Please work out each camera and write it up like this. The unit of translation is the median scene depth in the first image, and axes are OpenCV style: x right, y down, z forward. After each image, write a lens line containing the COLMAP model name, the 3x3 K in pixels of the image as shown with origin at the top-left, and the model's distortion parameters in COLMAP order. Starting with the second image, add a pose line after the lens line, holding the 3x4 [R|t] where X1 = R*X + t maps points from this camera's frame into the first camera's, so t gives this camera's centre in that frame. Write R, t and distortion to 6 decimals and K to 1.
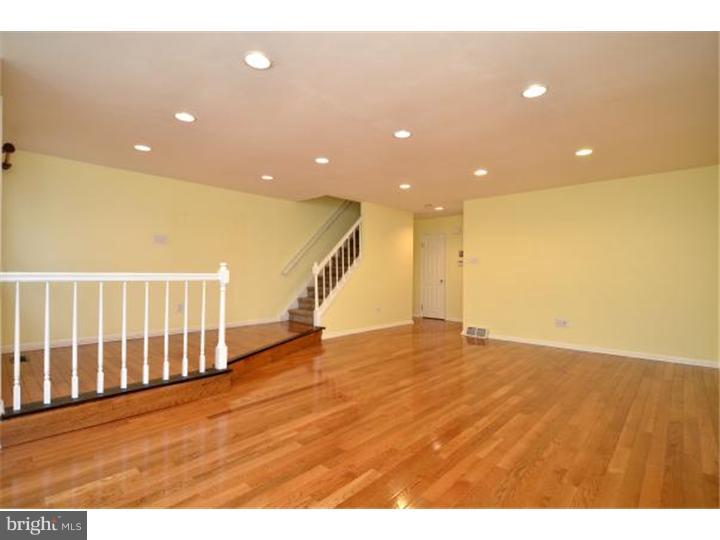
lens RADIAL K [[345.8, 0, 349.7], [0, 345.8, 270.8], [0, 0, 1]] dist [0.002034, 0.000255]
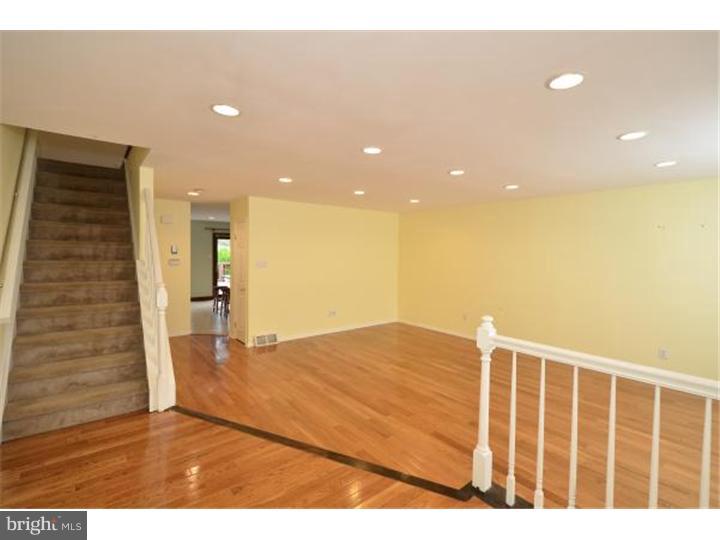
lens RADIAL K [[336.1, 0, 360.8], [0, 336.1, 257.5], [0, 0, 1]] dist [0.000310, 0.000016]
pose [[0.131120, -0.020272, 0.991159, -0.825555], [-0.008495, 0.999731, 0.021571, -0.117954], [-0.991330, -0.011249, 0.130912, 0.963918]]
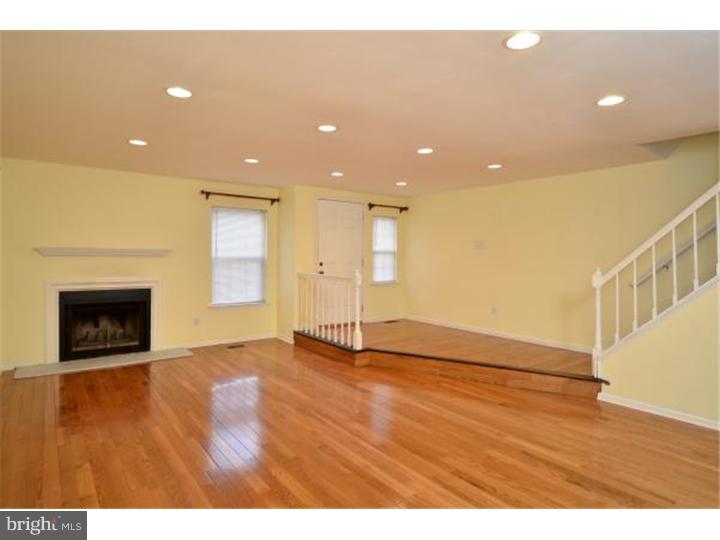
lens RADIAL K [[395.1, 0, 360.0], [0, 395.1, 270.0], [0, 0, 1]] dist [0.001657, 0.000106]
pose [[-0.131427, 0.025458, -0.990999, 0.939267], [-0.012219, 0.999553, 0.027298, -0.052048], [0.991251, 0.015697, -0.131057, 1.010229]]
